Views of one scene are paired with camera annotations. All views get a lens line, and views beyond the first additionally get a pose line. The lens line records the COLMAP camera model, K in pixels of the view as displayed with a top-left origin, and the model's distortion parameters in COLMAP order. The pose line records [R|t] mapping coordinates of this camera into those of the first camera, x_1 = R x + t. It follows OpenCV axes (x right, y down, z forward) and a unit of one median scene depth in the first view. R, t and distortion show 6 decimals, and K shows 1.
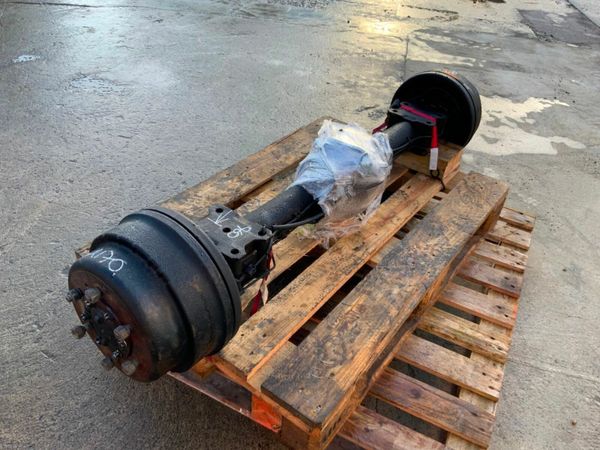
lens RADIAL K [[496.3, 0, 300.0], [0, 496.3, 225.0], [0, 0, 1]] dist [0.090275, -0.182994]
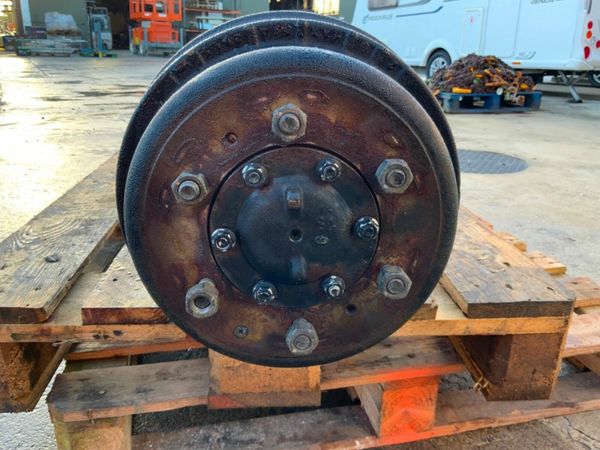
lens RADIAL K [[503.1, 0, 300.0], [0, 503.1, 225.0], [0, 0, 1]] dist [0.005433, -0.046235]
pose [[0.760032, -0.272941, 0.589792, -0.458294], [0.416130, 0.901477, -0.119062, 0.183687], [-0.499187, 0.335921, 0.798730, 0.486142]]
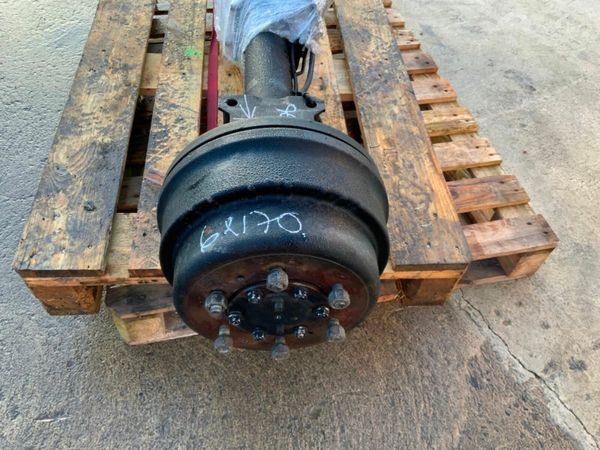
lens RADIAL K [[496.3, 0, 300.0], [0, 496.3, 225.0], [0, 0, 1]] dist [0.090275, -0.182994]
pose [[0.755450, -0.518436, 0.400649, -0.421588], [0.370919, 0.842460, 0.390743, -0.112992], [-0.540106, -0.146578, 0.828734, 0.316920]]
